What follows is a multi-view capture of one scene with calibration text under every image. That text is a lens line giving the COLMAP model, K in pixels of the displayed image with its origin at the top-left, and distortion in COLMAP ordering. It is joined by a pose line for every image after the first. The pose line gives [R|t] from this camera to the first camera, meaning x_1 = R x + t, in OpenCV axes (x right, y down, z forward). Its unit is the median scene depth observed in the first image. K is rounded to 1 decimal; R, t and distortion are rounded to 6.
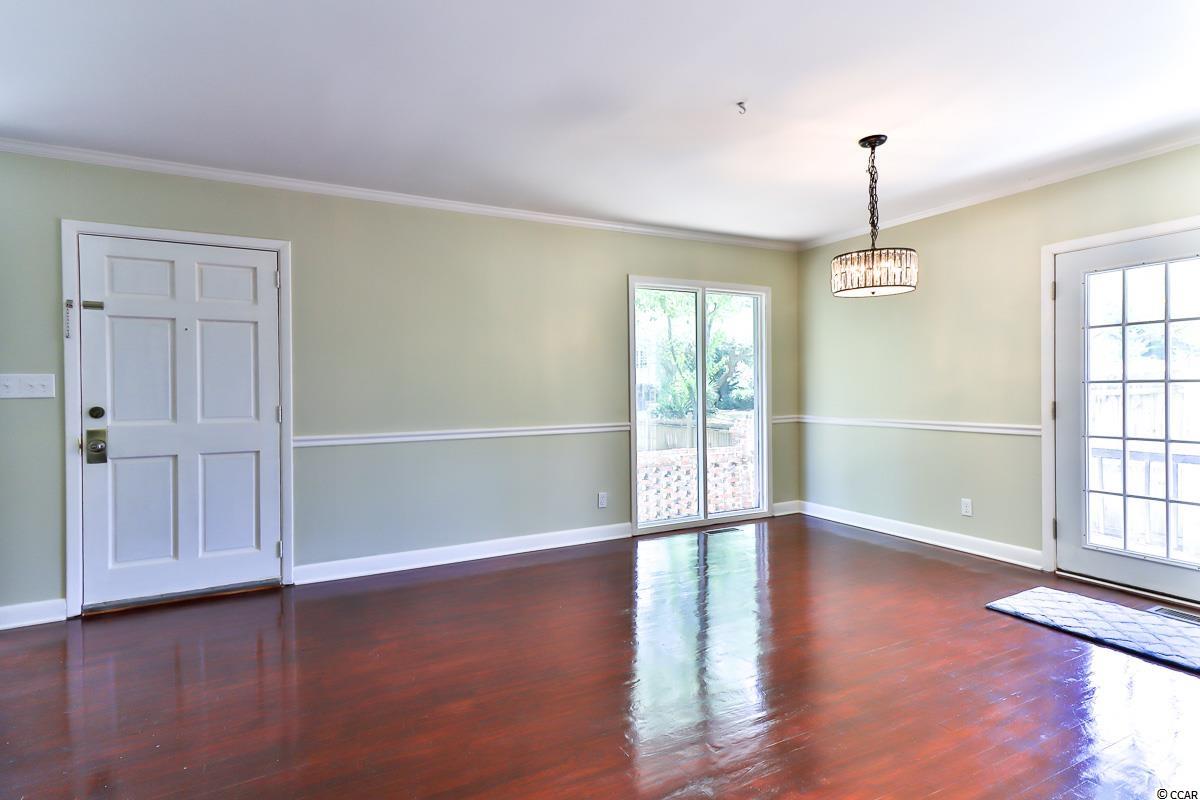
lens RADIAL K [[615.5, 0, 594.4], [0, 615.5, 389.5], [0, 0, 1]] dist [0.017352, -0.001282]
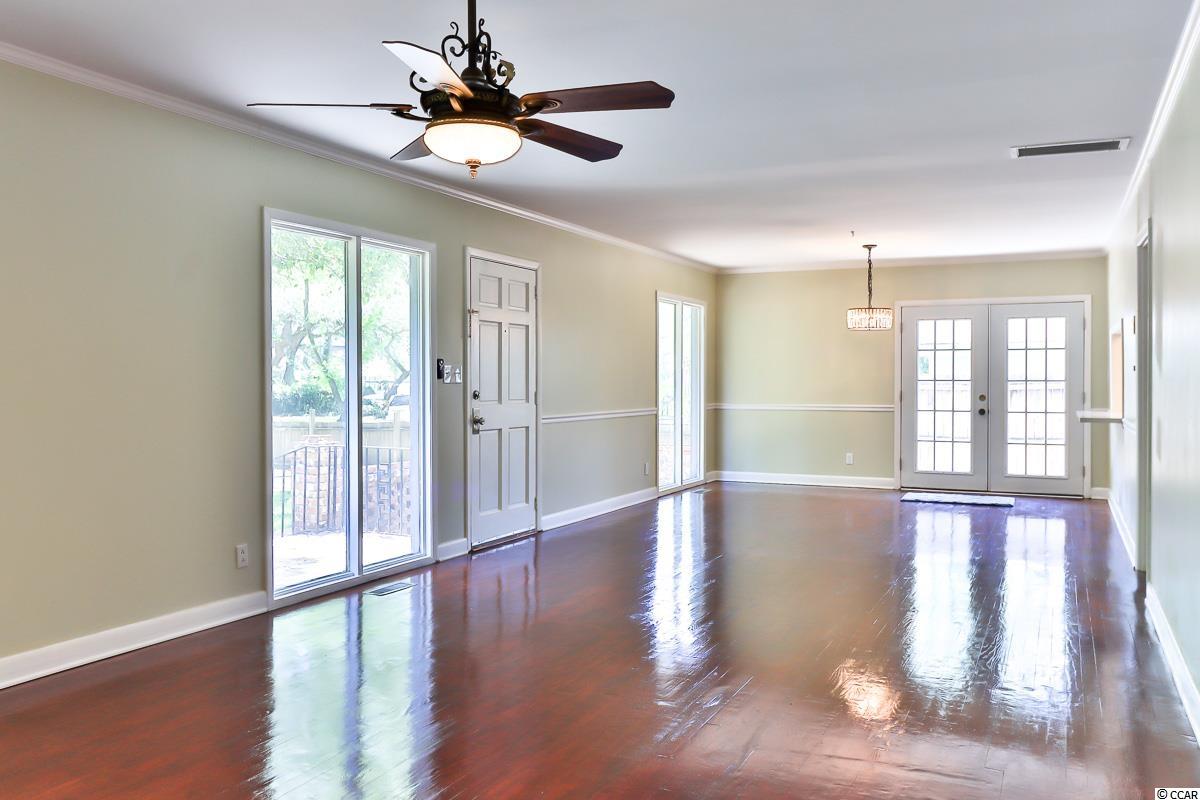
lens RADIAL K [[968.8, 0, 599.4], [0, 968.8, 393.3], [0, 0, 1]] dist [0.009753, -0.001777]
pose [[0.798703, 0.003337, 0.601717, -1.549844], [-0.008483, 0.999948, 0.005715, 0.016438], [-0.601666, -0.009669, 0.798689, -0.653864]]
